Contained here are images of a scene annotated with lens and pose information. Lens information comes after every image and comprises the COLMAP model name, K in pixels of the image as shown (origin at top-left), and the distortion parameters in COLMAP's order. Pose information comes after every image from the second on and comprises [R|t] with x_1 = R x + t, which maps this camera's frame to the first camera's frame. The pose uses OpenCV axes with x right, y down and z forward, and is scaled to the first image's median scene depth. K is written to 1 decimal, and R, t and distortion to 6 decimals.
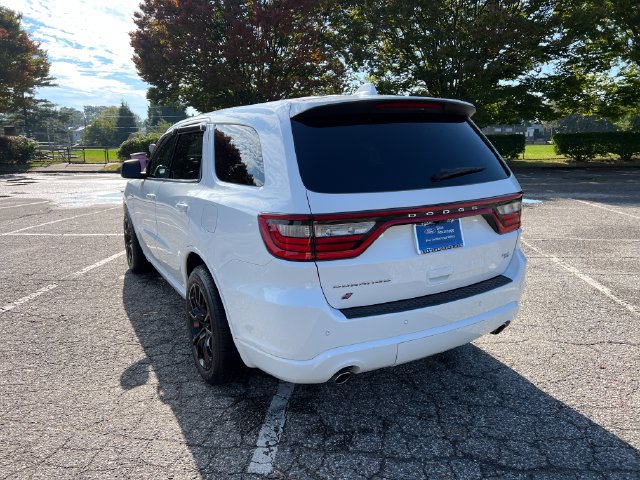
lens RADIAL K [[479.5, 0, 317.4], [0, 479.5, 238.5], [0, 0, 1]] dist [0.050539, -0.055141]
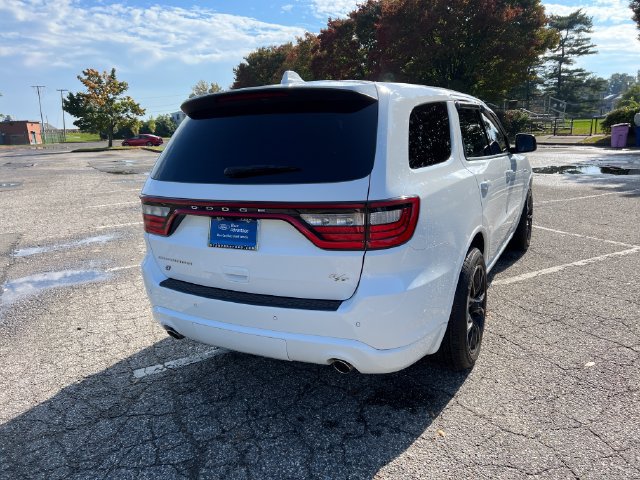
lens RADIAL K [[479.5, 0, 319.2], [0, 479.5, 244.0], [0, 0, 1]] dist [0.050539, -0.055141]
pose [[0.538959, 0.191180, -0.820349, 0.889893], [-0.132731, 0.981011, 0.141419, -0.112692], [0.831808, 0.032667, 0.554101, 0.467812]]
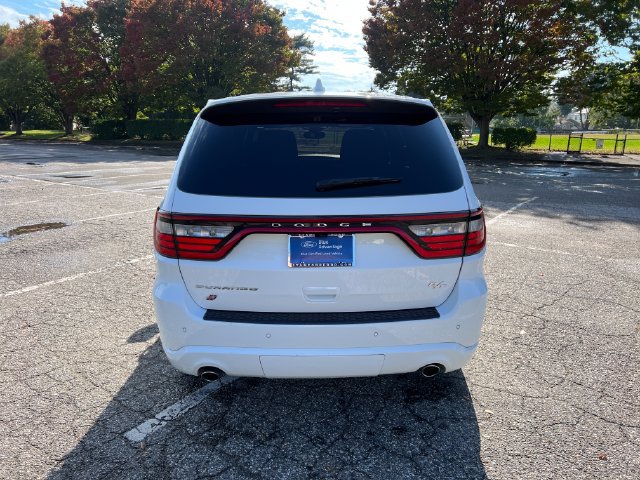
lens RADIAL K [[479.5, 0, 317.6], [0, 479.5, 242.3], [0, 0, 1]] dist [0.050539, -0.055141]
pose [[0.881467, 0.129234, -0.454218, 0.506089], [-0.110724, 0.991573, 0.067248, -0.062987], [0.459081, -0.008985, 0.888349, 0.149919]]
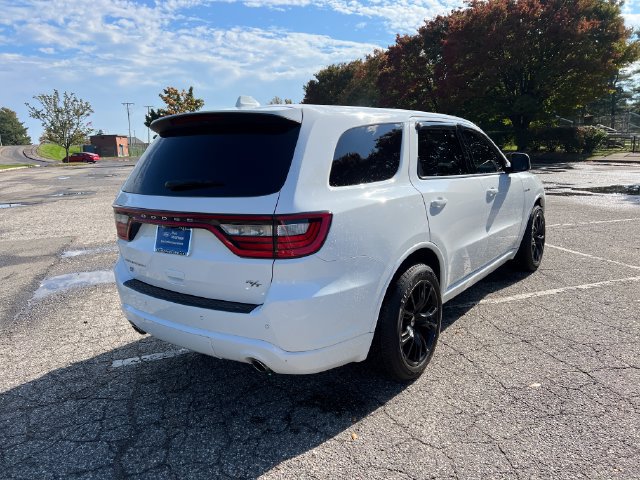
lens RADIAL K [[479.5, 0, 319.6], [0, 479.5, 244.3], [0, 0, 1]] dist [0.050539, -0.055141]
pose [[0.412089, 0.185217, -0.892119, 1.060023], [-0.151403, 0.979428, 0.133407, -0.149504], [0.898476, 0.080094, 0.431654, 0.638398]]
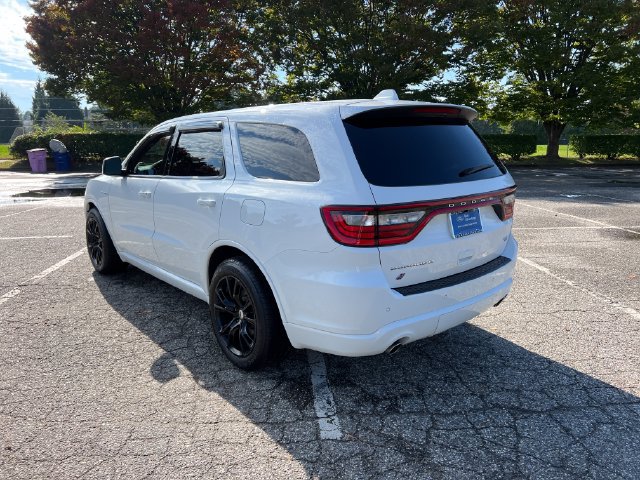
lens RADIAL K [[479.5, 0, 326.4], [0, 479.5, 238.4], [0, 0, 1]] dist [0.050539, -0.055141]
pose [[0.978159, -0.028904, 0.205838, -0.249399], [0.028272, 0.999582, 0.006011, 0.012184], [-0.205926, -0.000060, 0.978568, -0.061739]]
